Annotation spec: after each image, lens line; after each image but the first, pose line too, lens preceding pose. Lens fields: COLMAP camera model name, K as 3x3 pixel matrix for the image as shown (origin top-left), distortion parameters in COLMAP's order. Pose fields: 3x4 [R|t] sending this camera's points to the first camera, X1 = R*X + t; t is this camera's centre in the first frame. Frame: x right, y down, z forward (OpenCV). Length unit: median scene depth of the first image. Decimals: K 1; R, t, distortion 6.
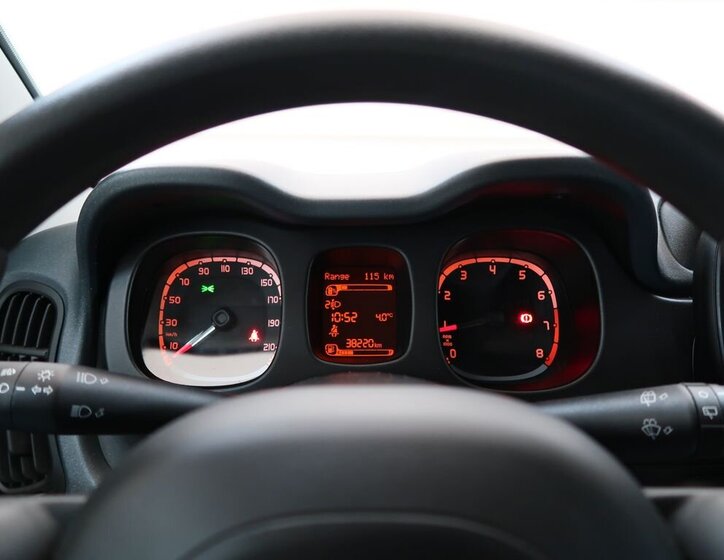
lens RADIAL K [[569.9, 0, 365.8], [0, 569.9, 286.7], [0, 0, 1]] dist [-0.024986, 0.006223]
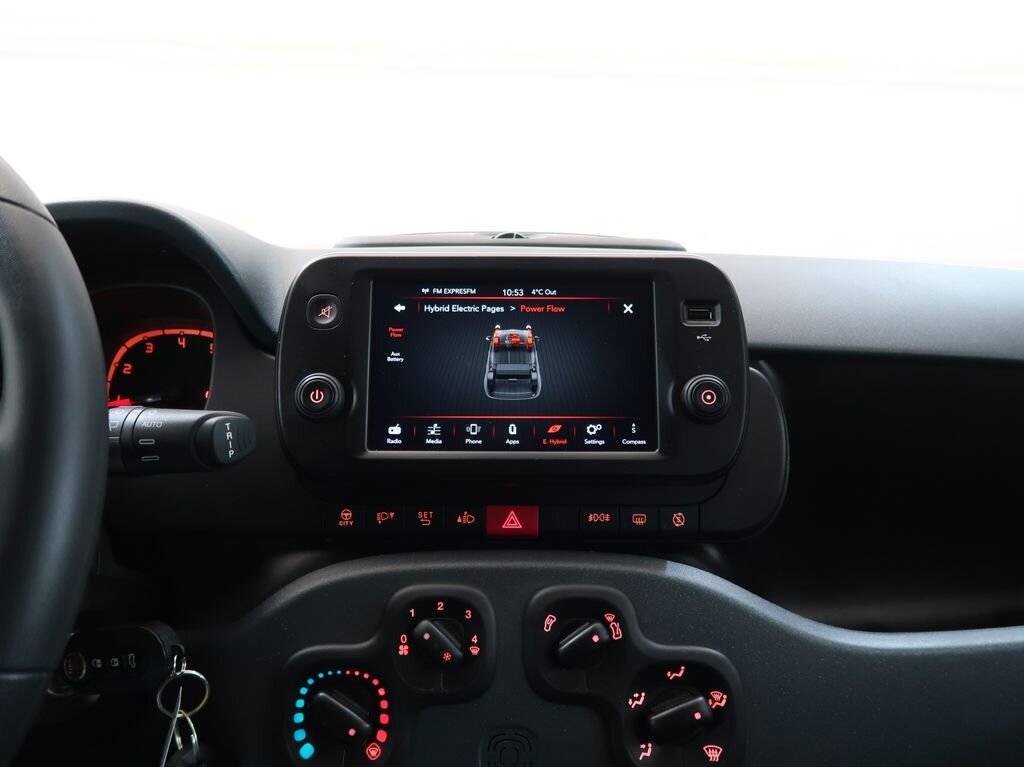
lens RADIAL K [[813.0, 0, 512.5], [0, 813.0, 378.3], [0, 0, 1]] dist [-0.021053, -0.006703]
pose [[0.999905, 0.013802, 0.000527, 0.760623], [-0.013656, 0.993605, -0.112080, 0.167037], [-0.002070, 0.112062, 0.993699, -0.287604]]
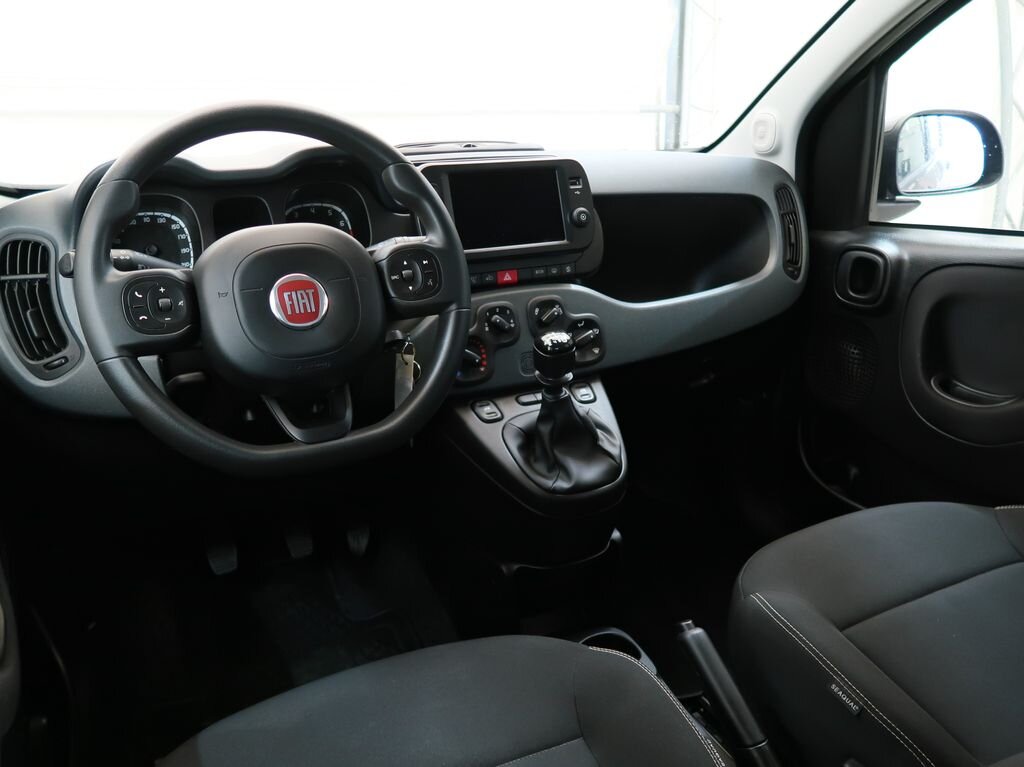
lens RADIAL K [[813.0, 0, 508.5], [0, 813.0, 402.4], [0, 0, 1]] dist [-0.021053, -0.006703]
pose [[0.895271, -0.155531, 0.417492, -0.366804], [0.109029, 0.985077, 0.133177, 0.283604], [-0.431975, -0.073711, 0.898868, -1.527975]]
